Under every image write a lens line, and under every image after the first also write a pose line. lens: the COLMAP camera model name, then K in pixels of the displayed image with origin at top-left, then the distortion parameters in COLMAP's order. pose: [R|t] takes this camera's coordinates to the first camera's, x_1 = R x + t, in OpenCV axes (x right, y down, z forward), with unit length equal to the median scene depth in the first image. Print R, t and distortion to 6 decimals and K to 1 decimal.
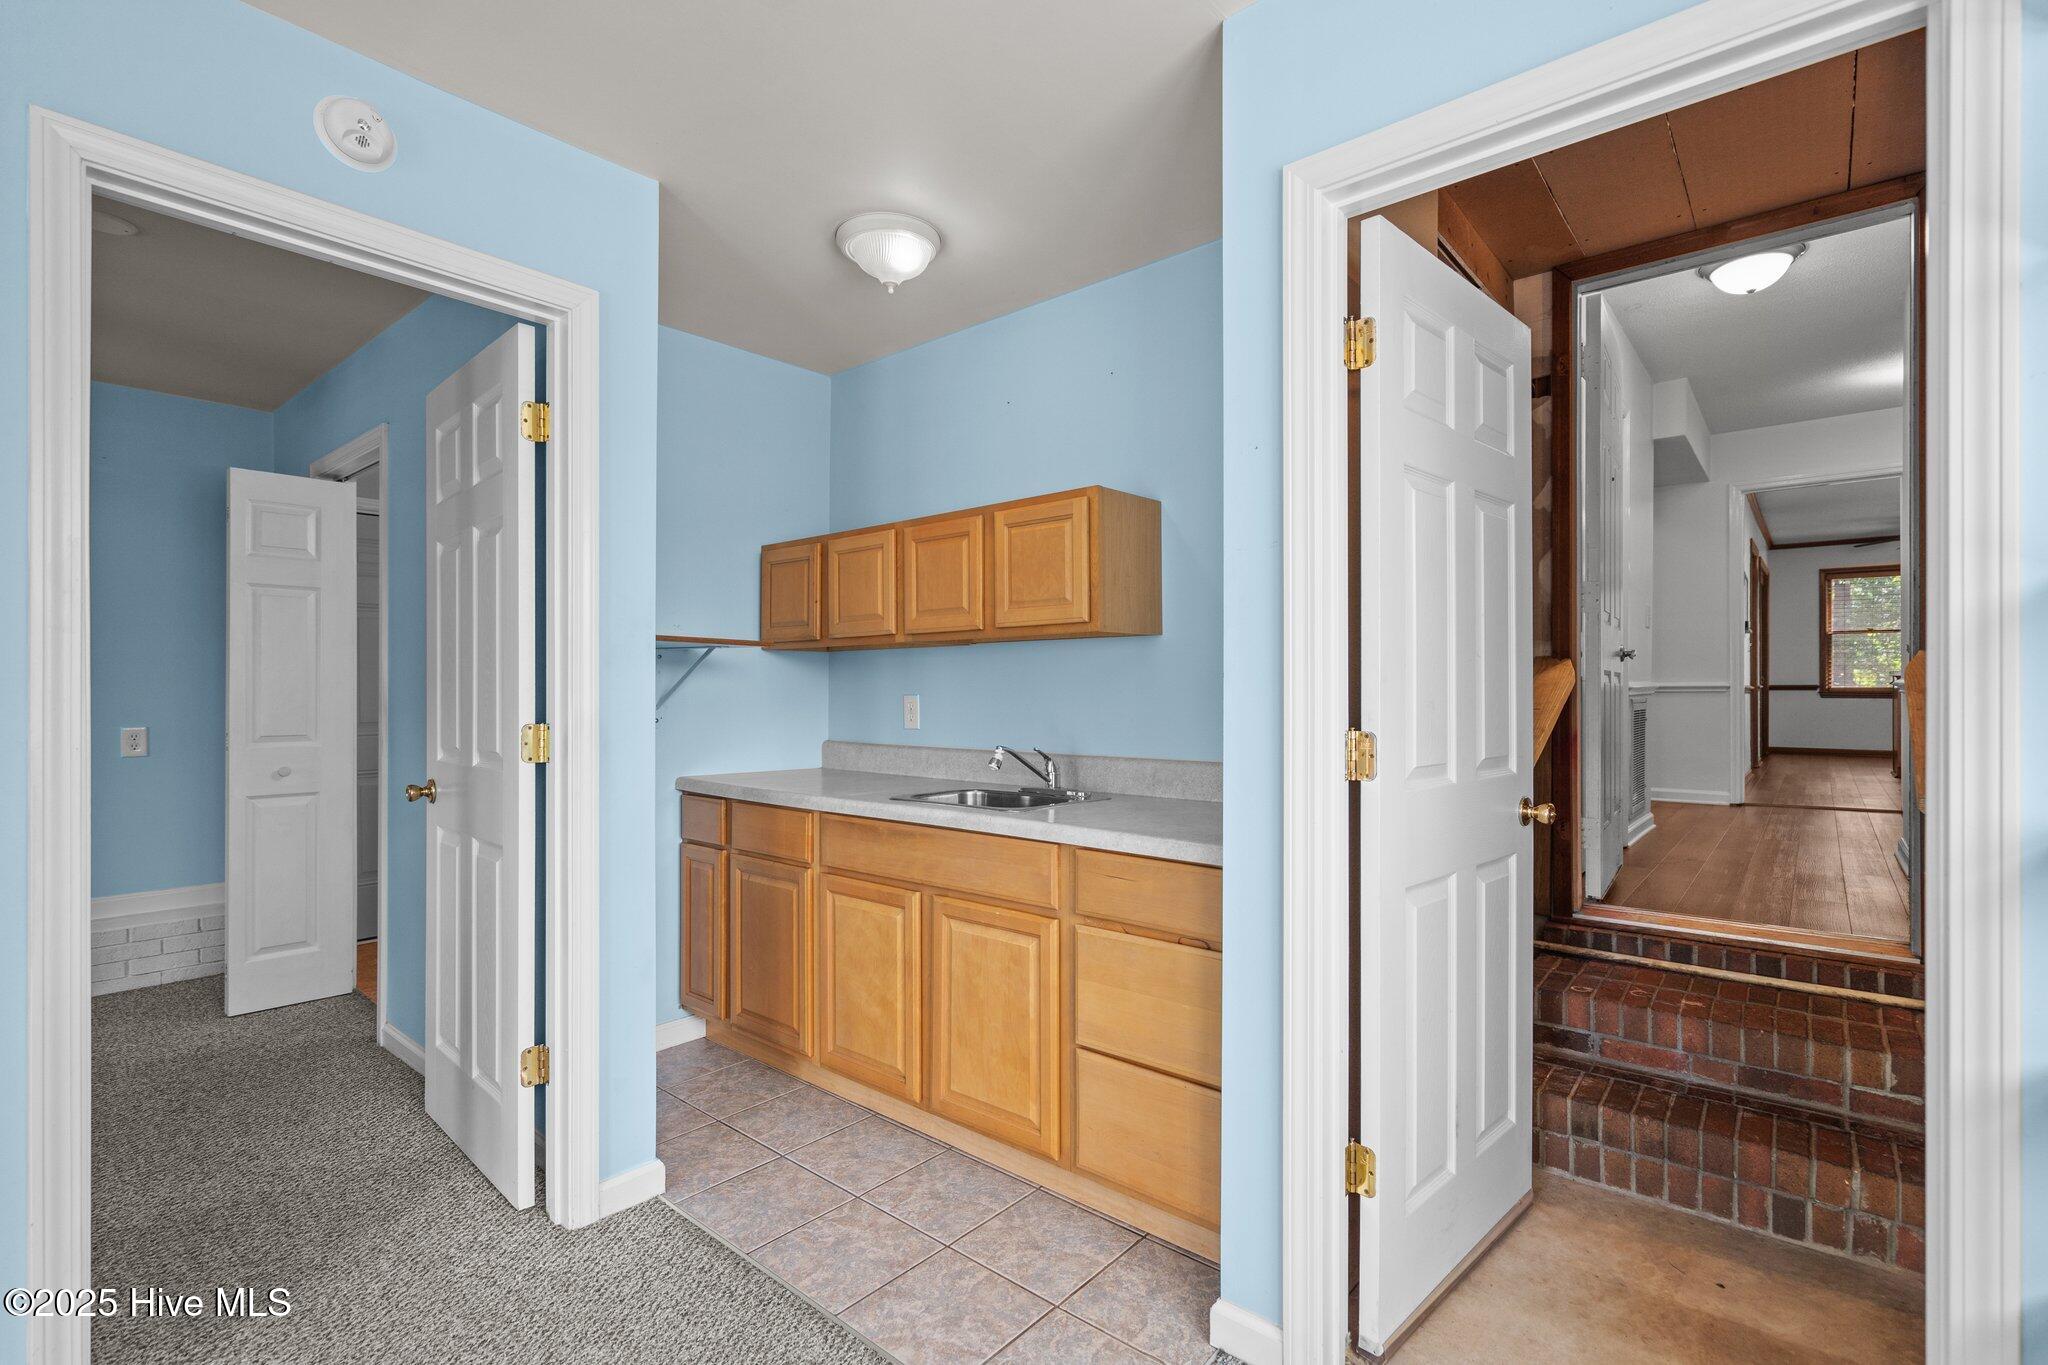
lens RADIAL K [[927.1, 0, 1032.9], [0, 927.1, 696.1], [0, 0, 1]] dist [0.001925, 0.000760]
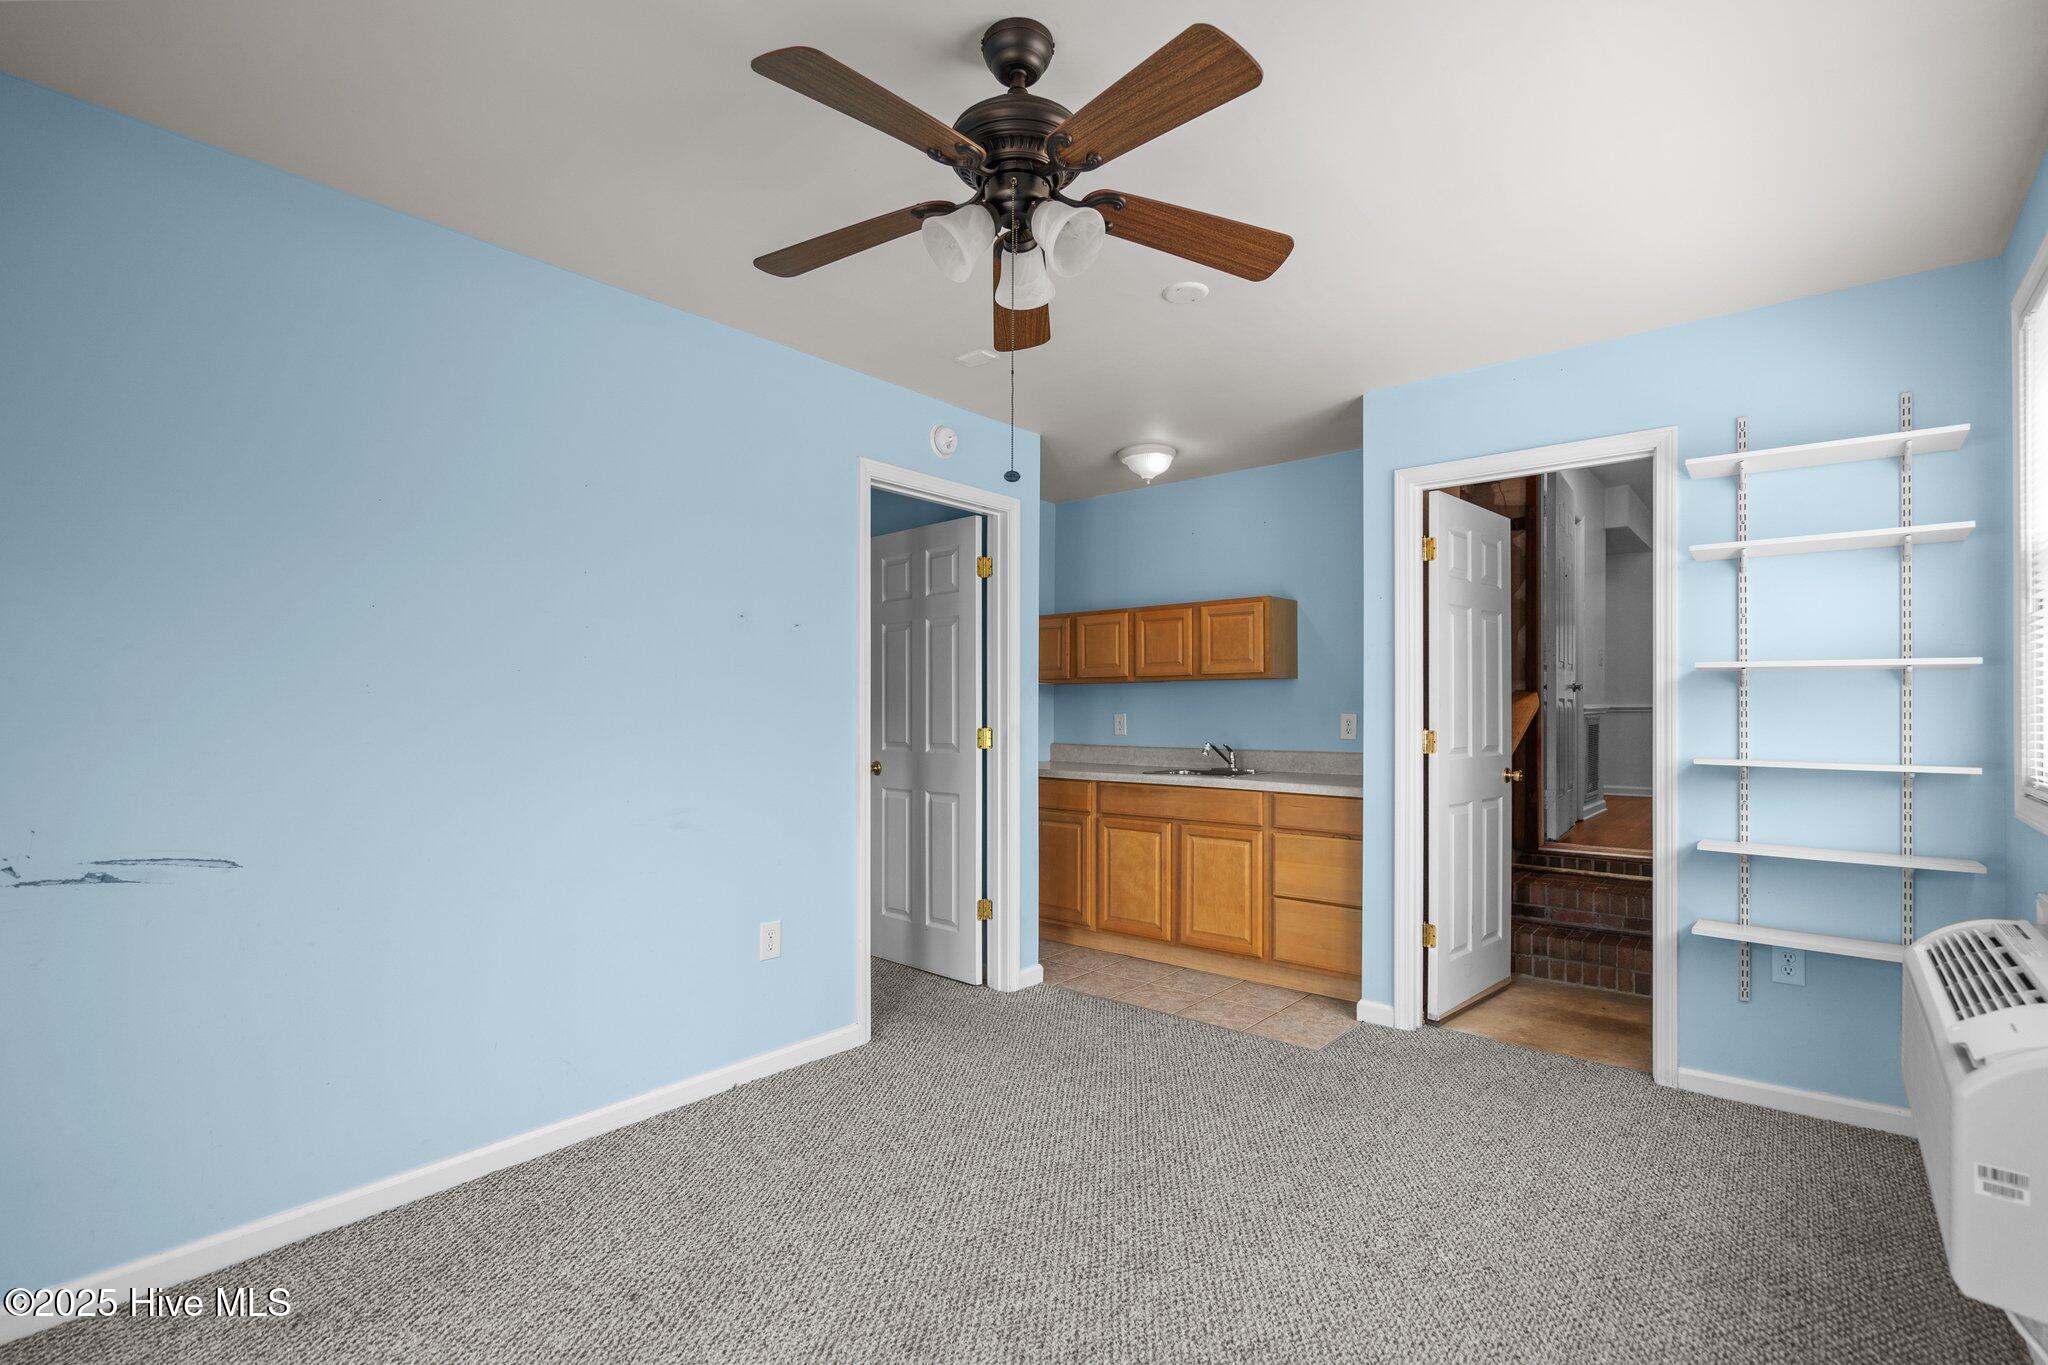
lens RADIAL K [[953.3, 0, 1021.9], [0, 953.3, 713.4], [0, 0, 1]] dist [0.001771, 0.000130]
pose [[0.999973, 0.001244, 0.007209, -0.431819], [-0.001229, 0.999997, -0.002140, 0.003710], [-0.007211, 0.002131, 0.999972, -0.855750]]
